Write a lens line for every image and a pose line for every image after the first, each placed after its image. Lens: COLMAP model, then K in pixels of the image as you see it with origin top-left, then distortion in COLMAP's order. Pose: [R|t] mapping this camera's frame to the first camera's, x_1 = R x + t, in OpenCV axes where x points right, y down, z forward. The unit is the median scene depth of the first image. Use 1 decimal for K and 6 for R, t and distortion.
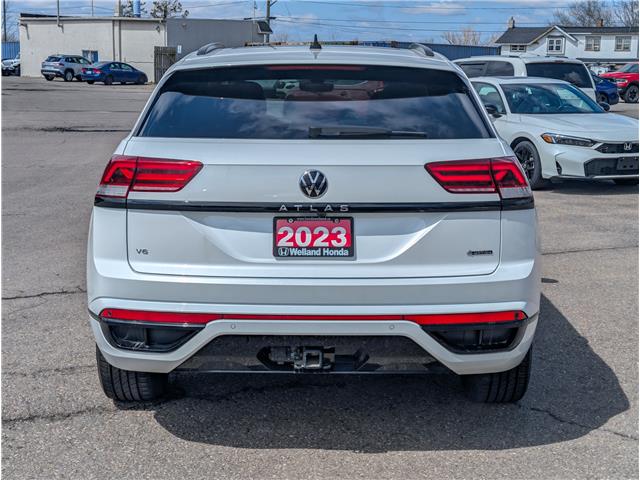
lens RADIAL K [[966.4, 0, 320.0], [0, 966.4, 240.0], [0, 0, 1]] dist [0.252585, -1.043319]
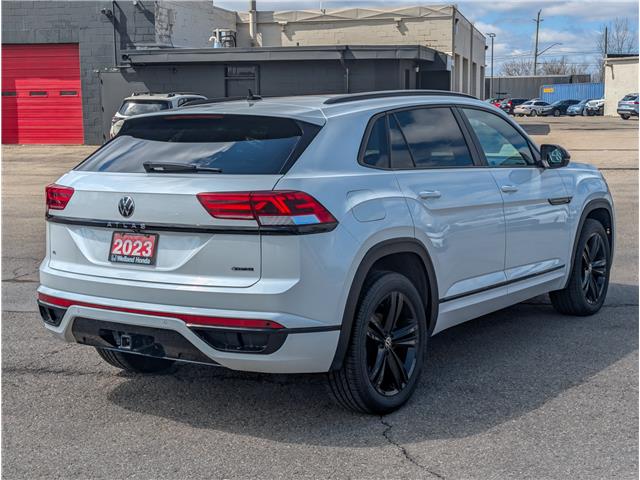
lens RADIAL K [[966.4, 0, 320.0], [0, 966.4, 240.0], [0, 0, 1]] dist [0.252585, -1.043319]
pose [[0.821414, 0.048698, -0.568249, 0.937965], [-0.070749, 0.997353, -0.016797, -0.009579], [0.565927, 0.054001, 0.822685, 0.065724]]
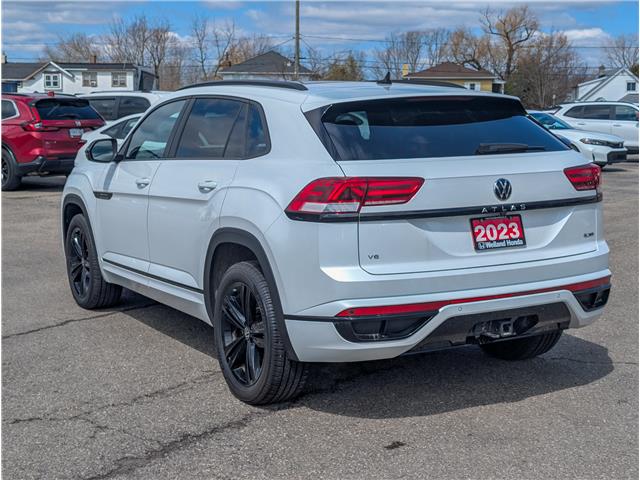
lens RADIAL K [[966.4, 0, 320.0], [0, 966.4, 240.0], [0, 0, 1]] dist [0.252585, -1.043319]
pose [[0.871278, -0.082110, 0.483873, -0.820716], [0.099038, 0.995038, -0.009480, -0.003726], [-0.480694, 0.056182, 0.875087, 0.001402]]
